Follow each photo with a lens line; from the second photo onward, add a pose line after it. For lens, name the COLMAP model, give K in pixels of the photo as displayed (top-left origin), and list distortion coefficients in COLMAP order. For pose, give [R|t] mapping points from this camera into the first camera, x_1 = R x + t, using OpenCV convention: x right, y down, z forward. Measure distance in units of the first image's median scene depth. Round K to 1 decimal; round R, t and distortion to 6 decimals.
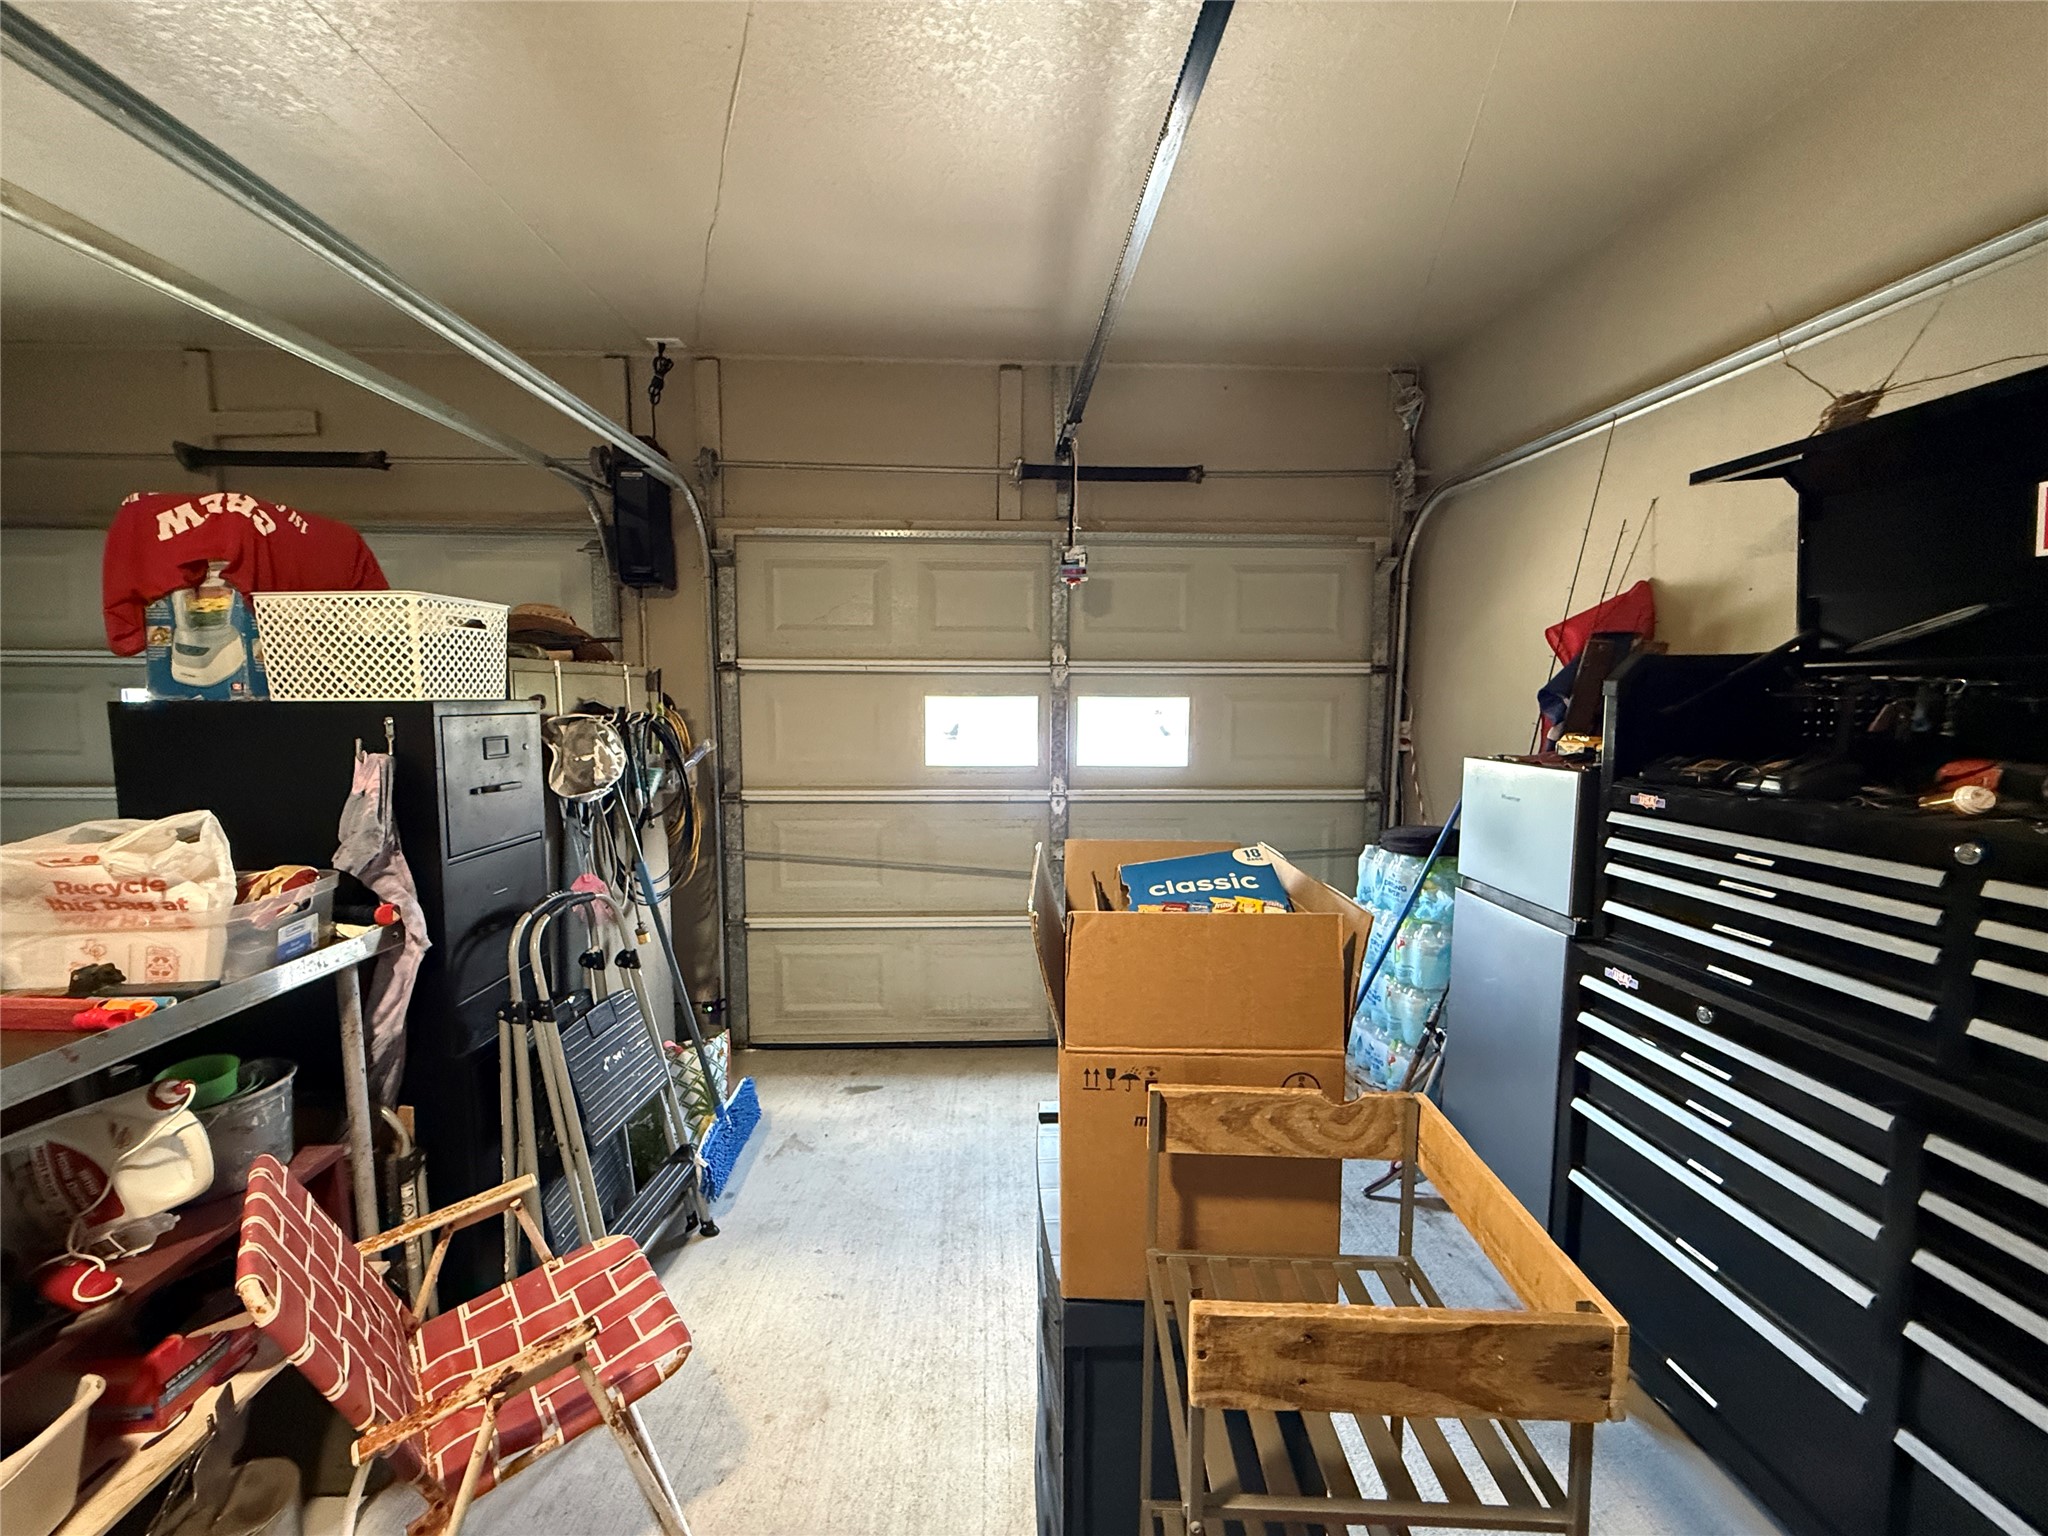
lens RADIAL K [[822.3, 0, 1007.7], [0, 822.3, 765.2], [0, 0, 1]] dist [0.000027, -0.000245]
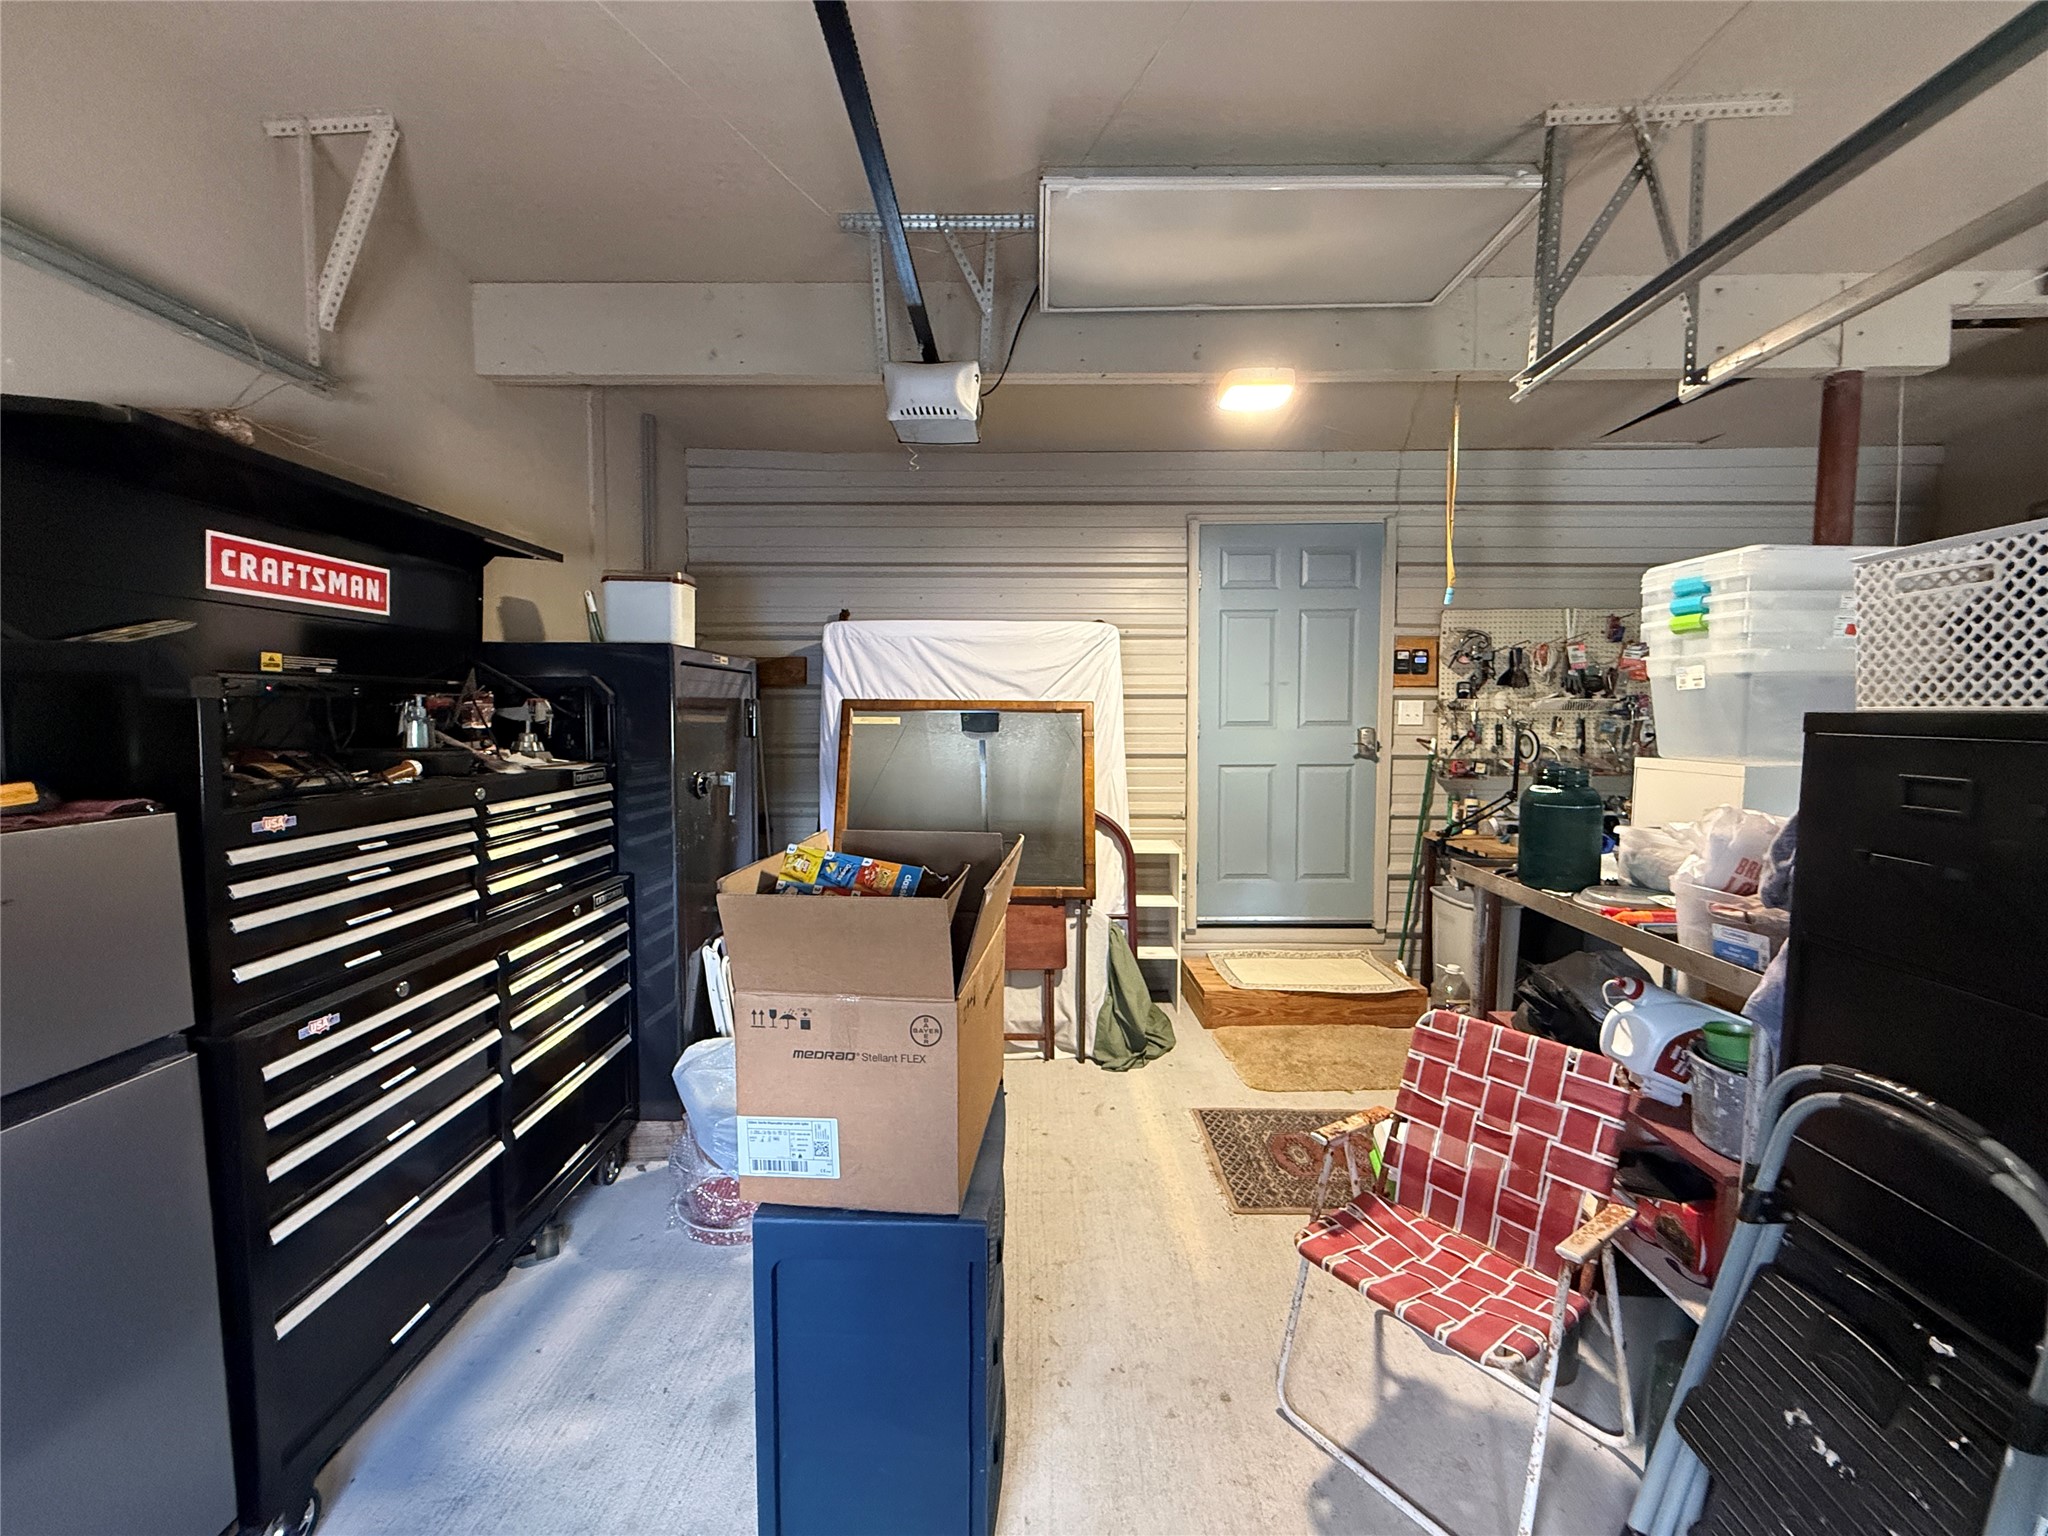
lens RADIAL K [[822.3, 0, 1016.3], [0, 822.3, 764.8], [0, 0, 1]] dist [0.000027, -0.000245]
pose [[-0.998643, -0.005644, 0.051778, -0.032307], [0.002271, 0.988445, 0.151560, -0.160004], [-0.052035, 0.151472, -0.987091, 2.002031]]
